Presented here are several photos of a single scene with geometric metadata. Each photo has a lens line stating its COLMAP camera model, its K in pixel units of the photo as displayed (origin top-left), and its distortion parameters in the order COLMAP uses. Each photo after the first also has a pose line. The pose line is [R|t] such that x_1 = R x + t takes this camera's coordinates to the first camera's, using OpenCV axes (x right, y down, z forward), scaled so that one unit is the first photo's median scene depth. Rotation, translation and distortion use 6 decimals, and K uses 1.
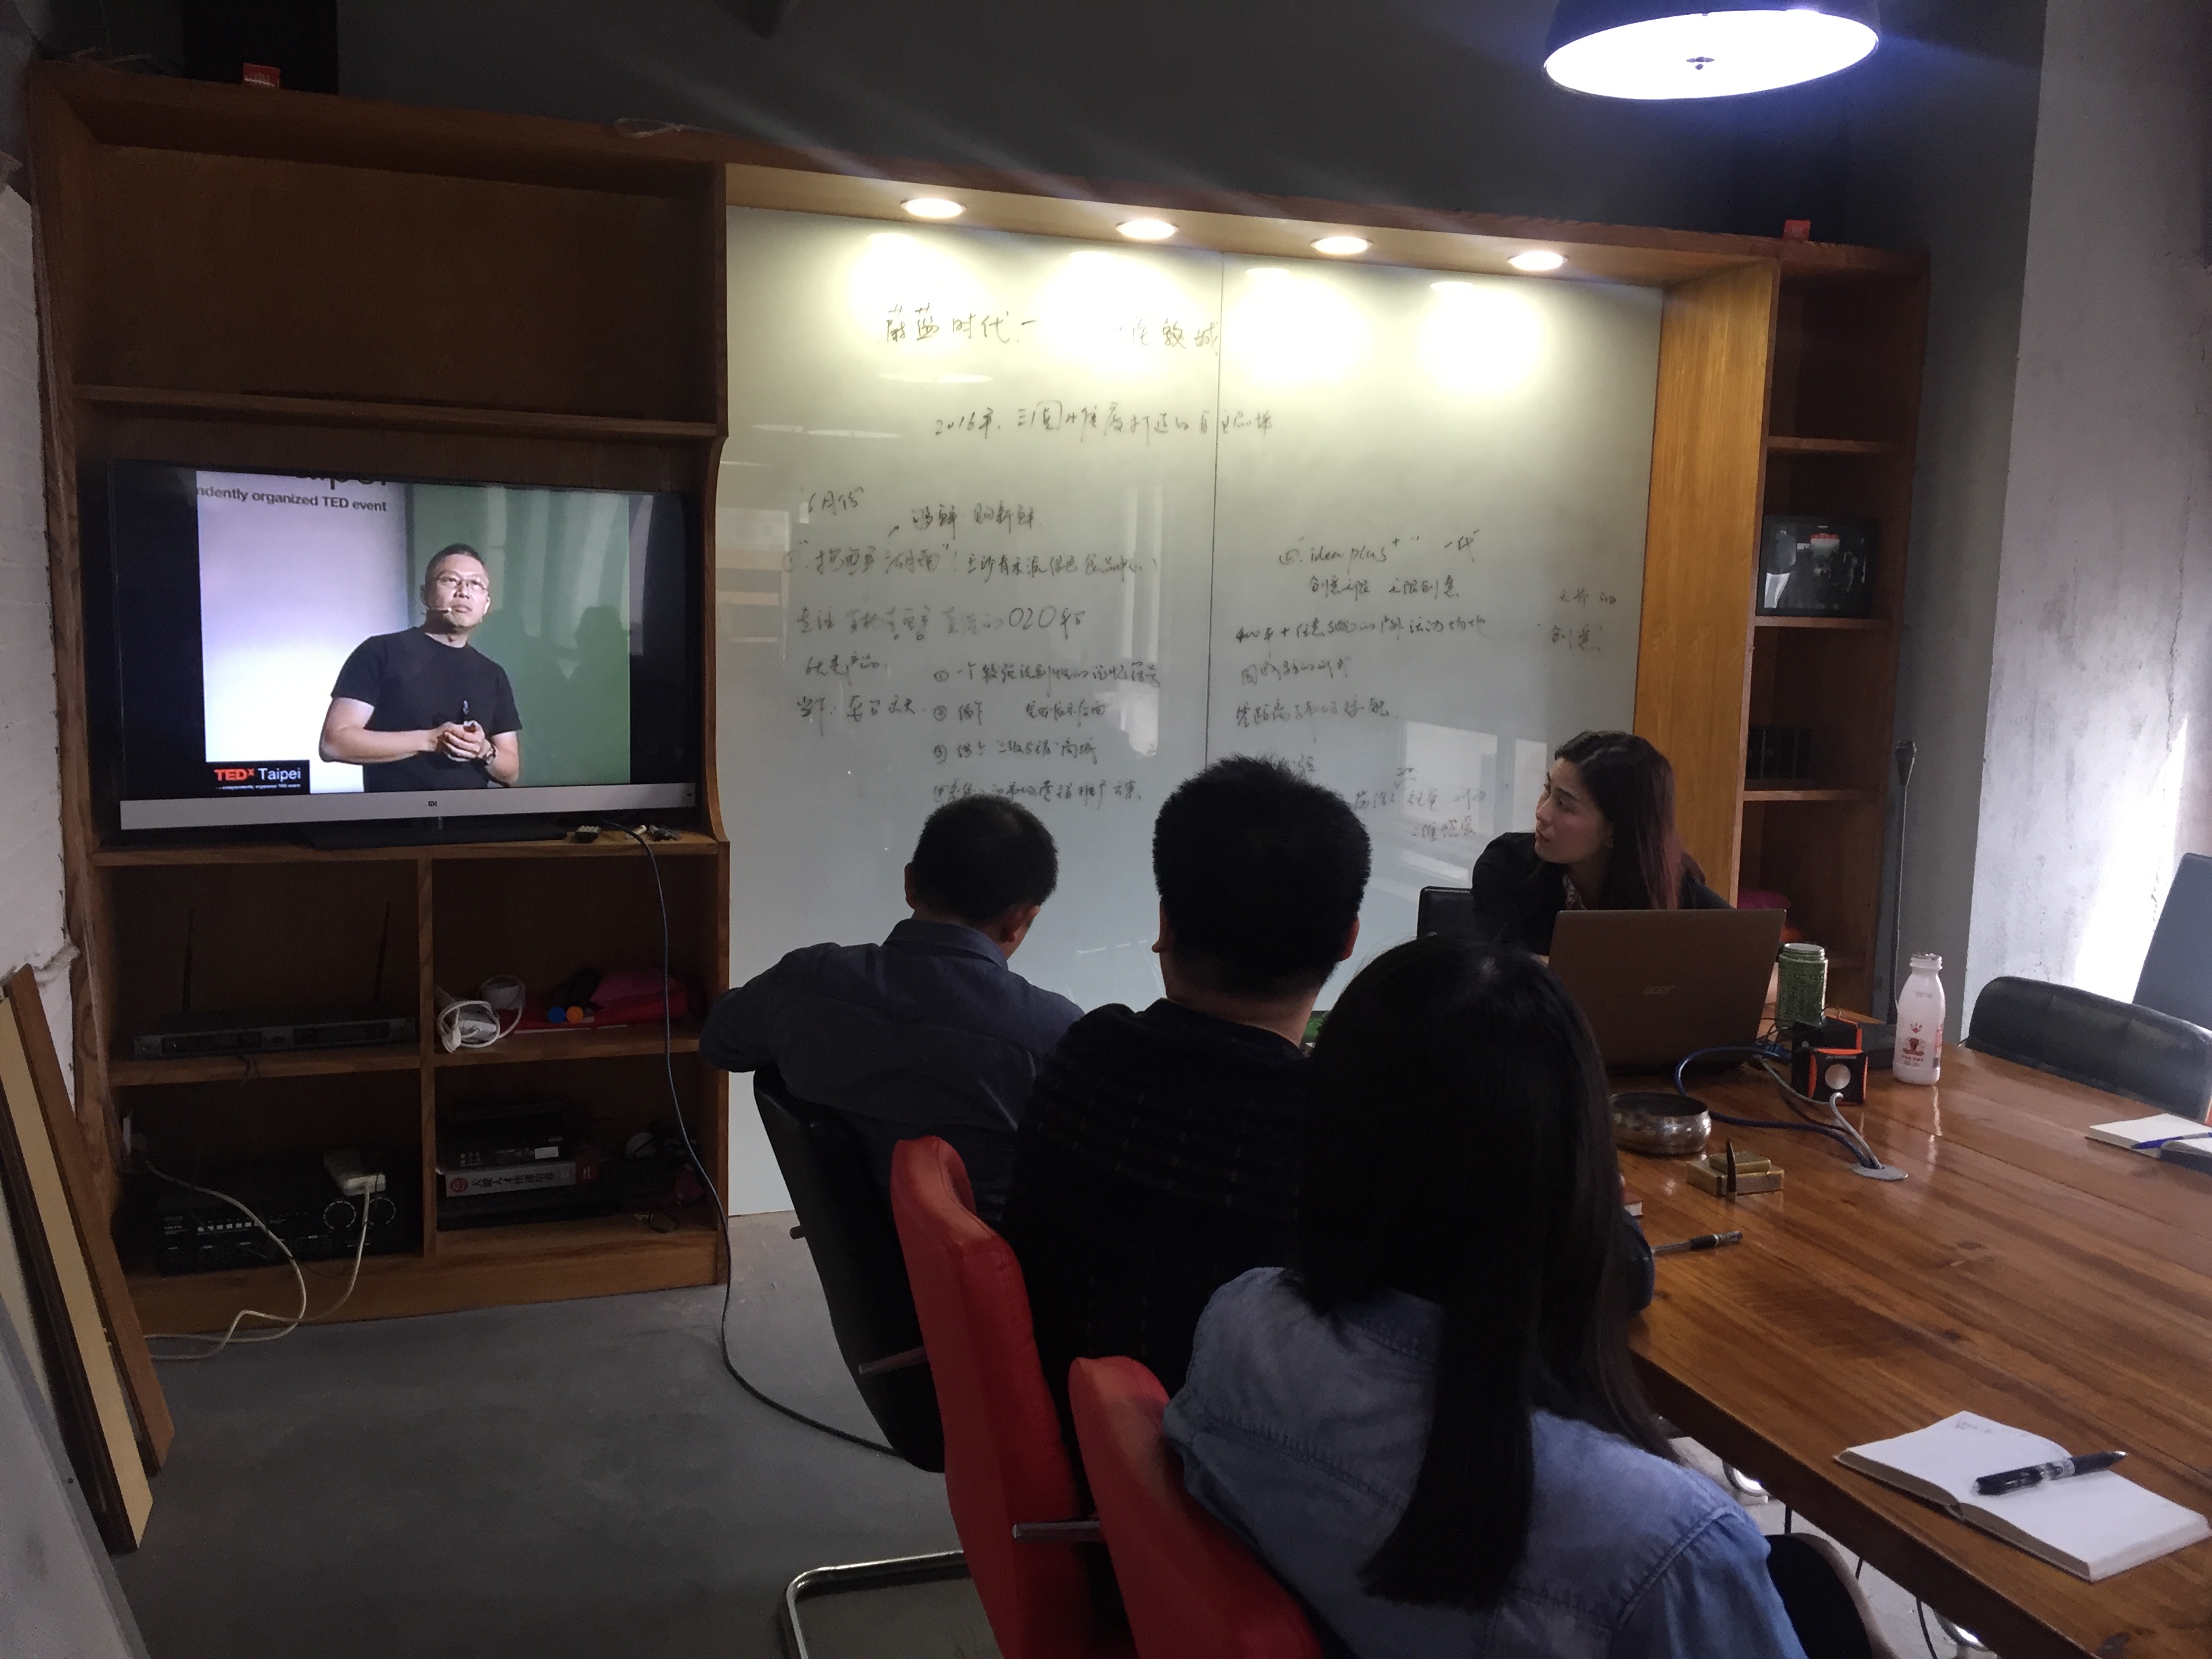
lens RADIAL K [[1839.9, 0, 1101.1], [0, 1839.9, 838.9], [0, 0, 1]] dist [0.035701, -0.003383]
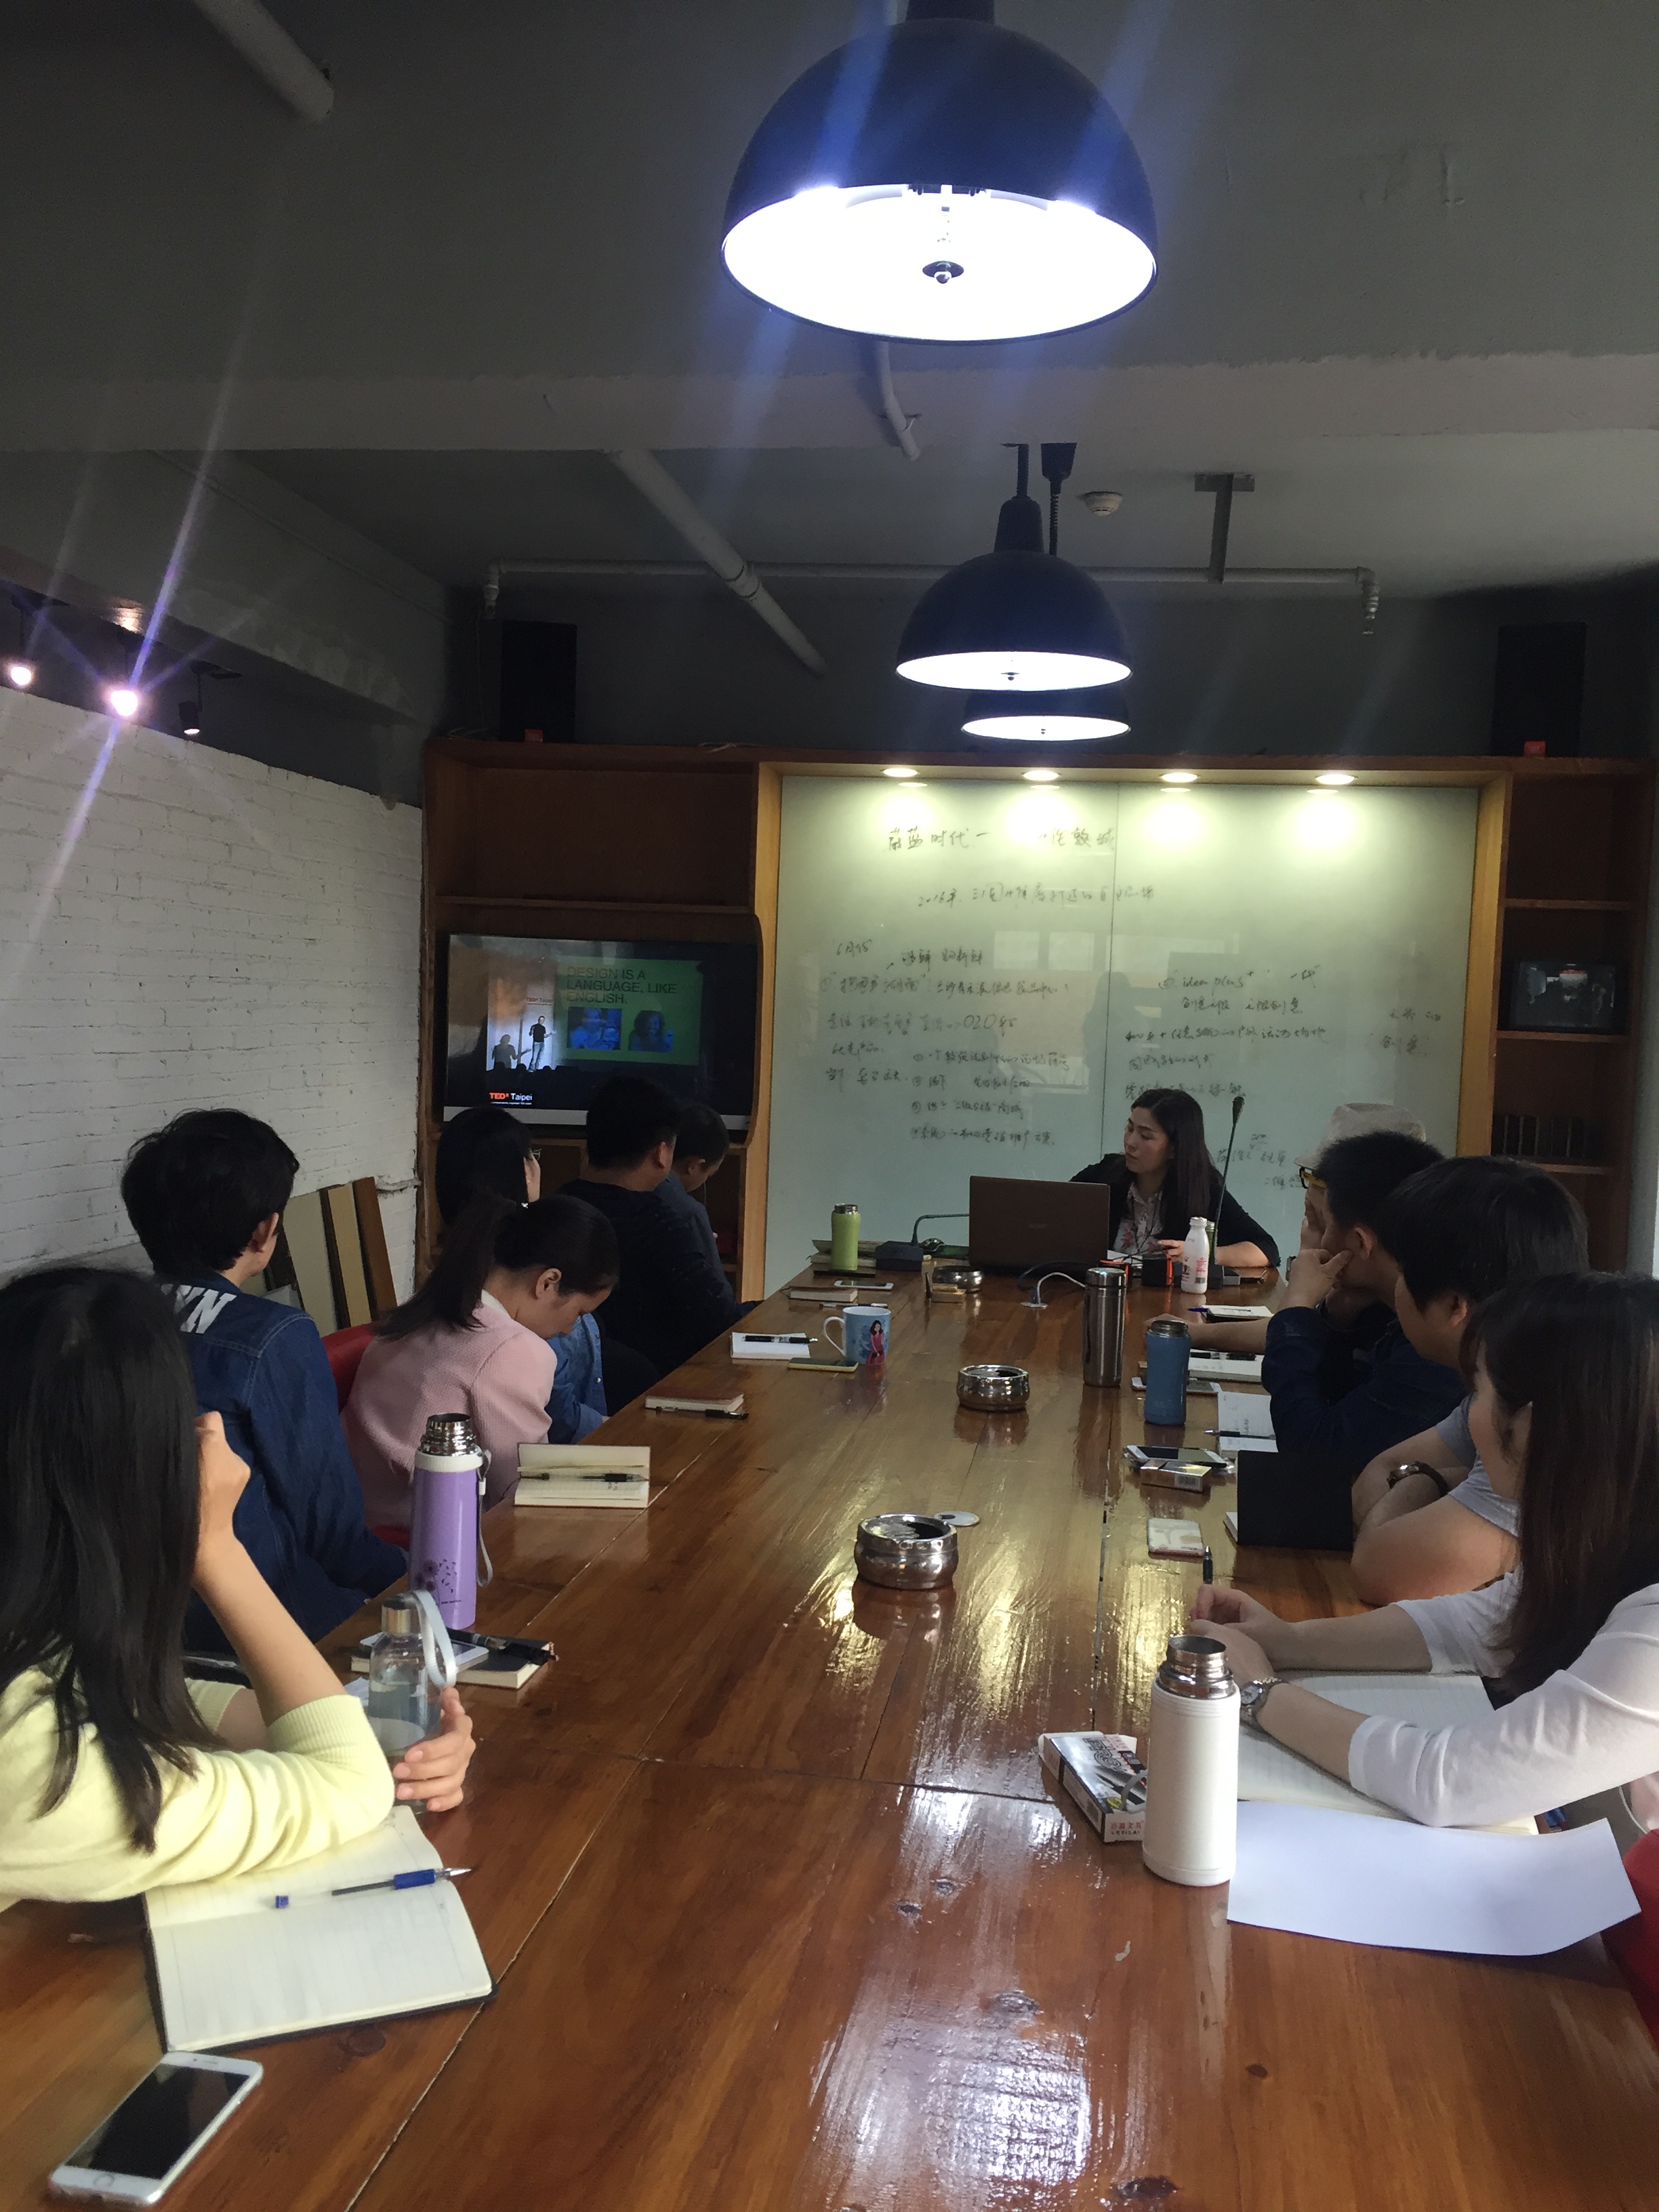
lens RADIAL K [[1849.1, 0, 813.1], [0, 1849.1, 1096.3], [0, 0, 1]] dist [0.039647, -0.006566]
pose [[0.895313, 0.034745, -0.444080, 0.526324], [-0.072264, 0.995076, -0.067837, 0.056651], [0.439536, 0.092827, 0.893415, -0.435639]]
